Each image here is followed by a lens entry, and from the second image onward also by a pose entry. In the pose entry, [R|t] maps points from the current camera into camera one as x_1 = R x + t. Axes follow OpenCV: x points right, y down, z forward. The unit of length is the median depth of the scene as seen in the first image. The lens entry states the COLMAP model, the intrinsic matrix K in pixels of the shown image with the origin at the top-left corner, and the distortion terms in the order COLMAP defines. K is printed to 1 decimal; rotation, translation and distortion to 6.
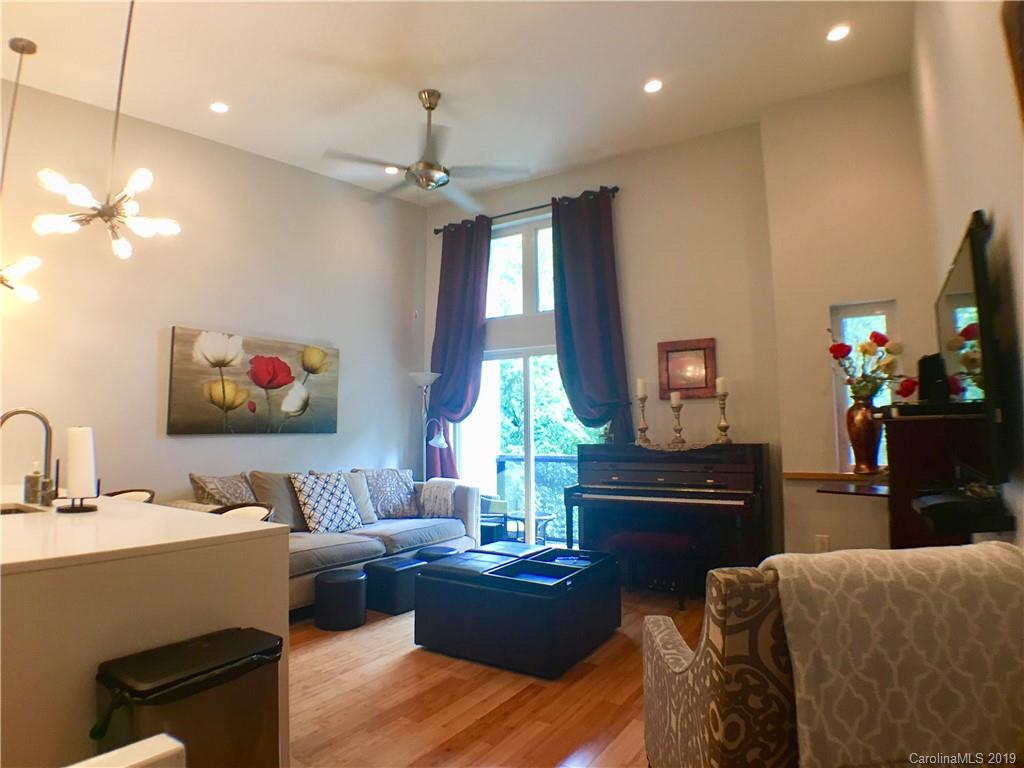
lens RADIAL K [[608.8, 0, 512.0], [0, 608.8, 384.0], [0, 0, 1]] dist [-0.091527, 0.000685]
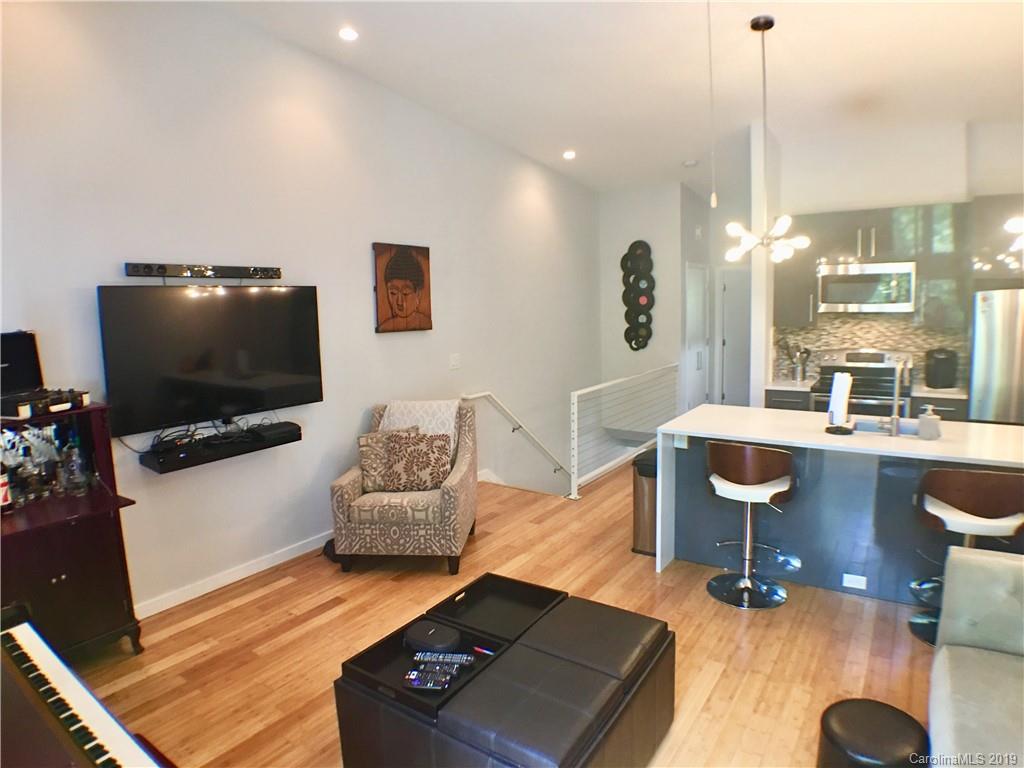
lens RADIAL K [[590.1, 0, 509.7], [0, 590.1, 378.8], [0, 0, 1]] dist [-0.090466, 0.002845]
pose [[-0.997684, 0.030201, 0.060944, -0.021195], [0.032215, 0.998957, 0.032344, 0.008847], [-0.059903, 0.034232, -0.997617, 1.306800]]
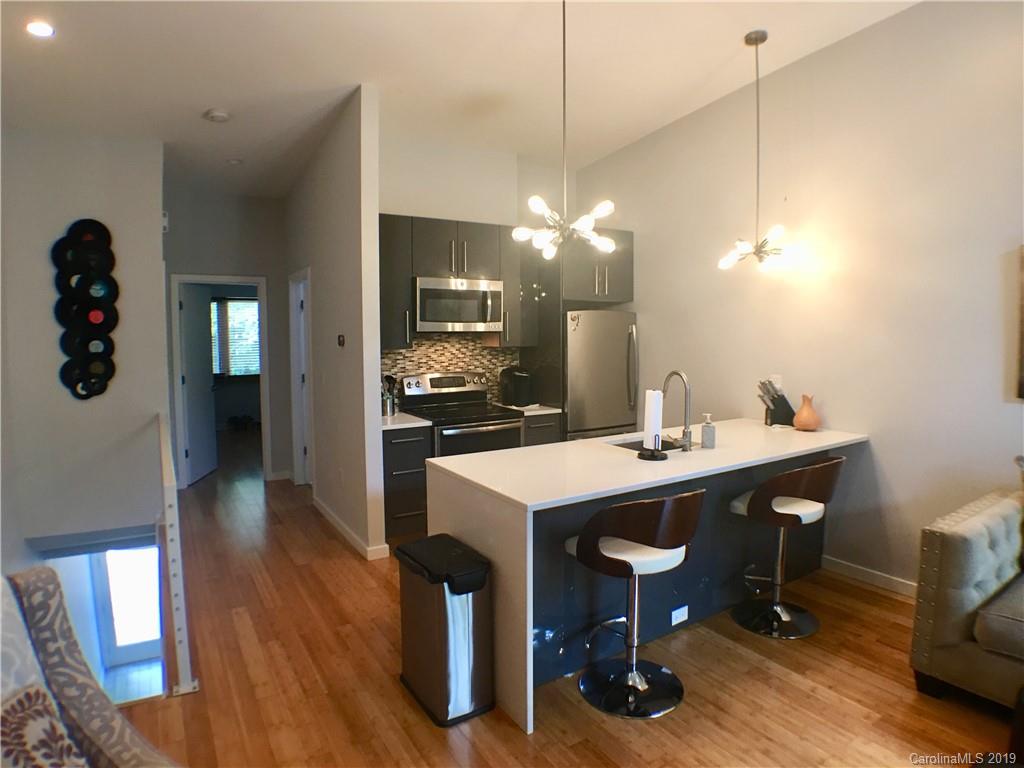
lens RADIAL K [[590.1, 0, 509.7], [0, 590.1, 378.8], [0, 0, 1]] dist [-0.090466, 0.002845]
pose [[-0.439187, 0.079804, -0.894844, 0.263469], [0.090087, 0.994939, 0.044516, -0.018121], [0.893868, -0.061063, -0.444153, 0.694804]]
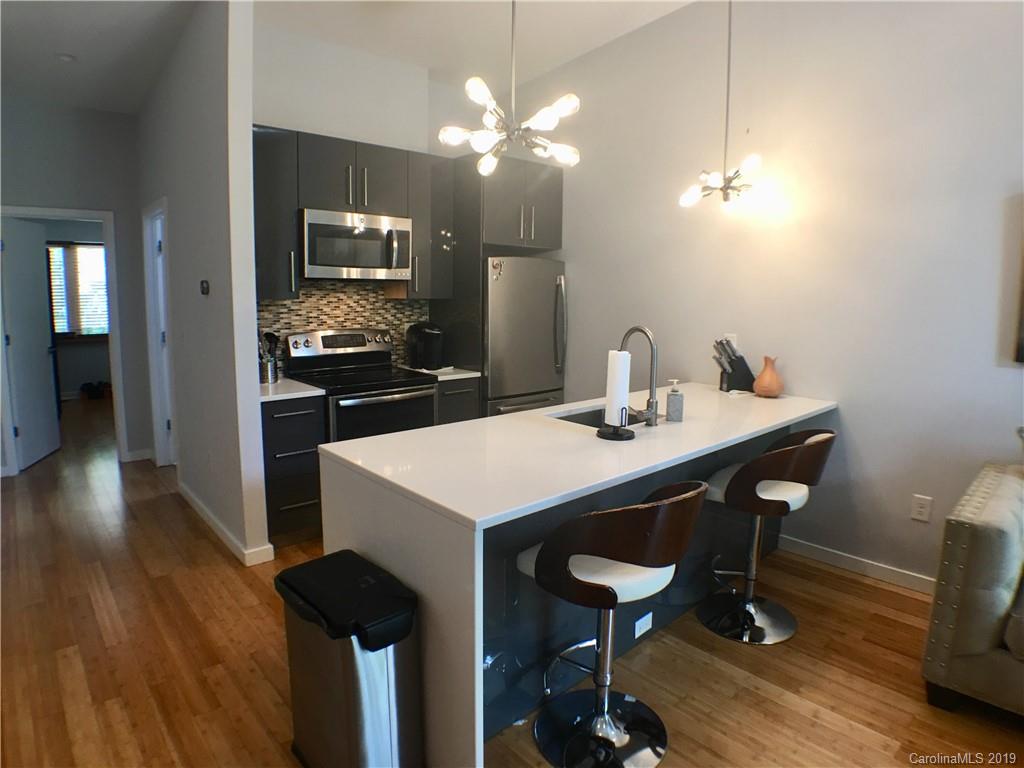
lens RADIAL K [[587.6, 0, 511.5], [0, 587.6, 371.5], [0, 0, 1]] dist [-0.087403, 0.001592]
pose [[-0.269939, 0.132195, -0.953760, 0.121659], [0.077959, 0.990279, 0.115193, -0.010055], [0.959716, -0.043259, -0.277621, 0.596207]]
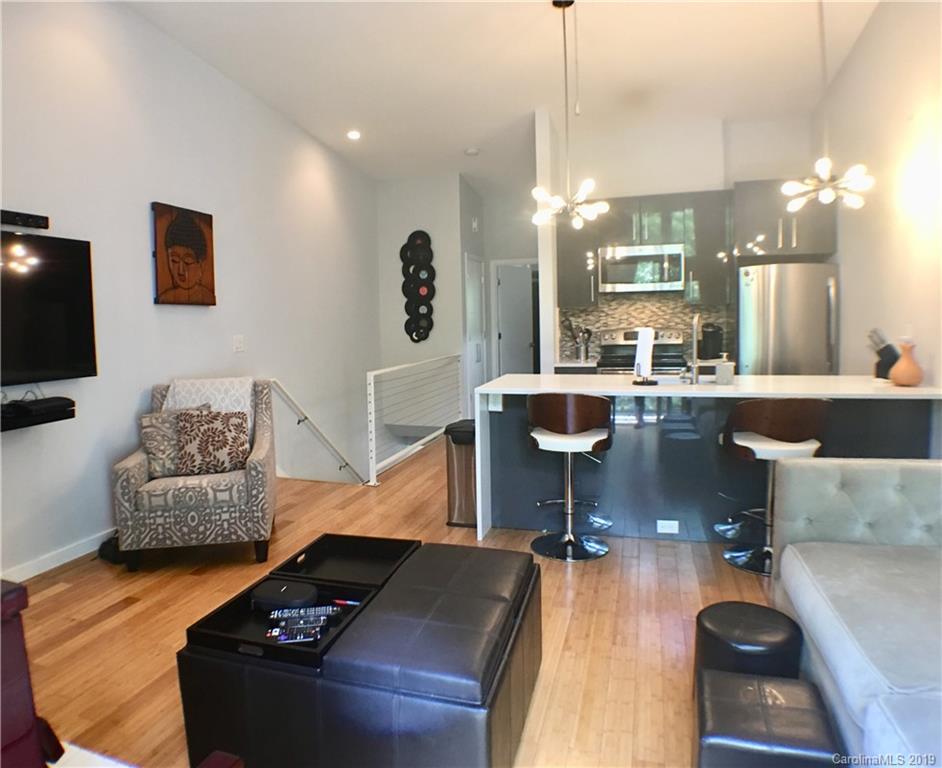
lens RADIAL K [[612.0, 0, 421.3], [0, 612.0, 372.0], [0, 0, 1]] dist [-0.103180, 0.031655]
pose [[-0.976699, 0.051465, -0.208353, 0.069272], [0.053760, 0.998539, -0.005364, 0.087343], [0.207773, -0.016440, -0.978039, 1.285012]]
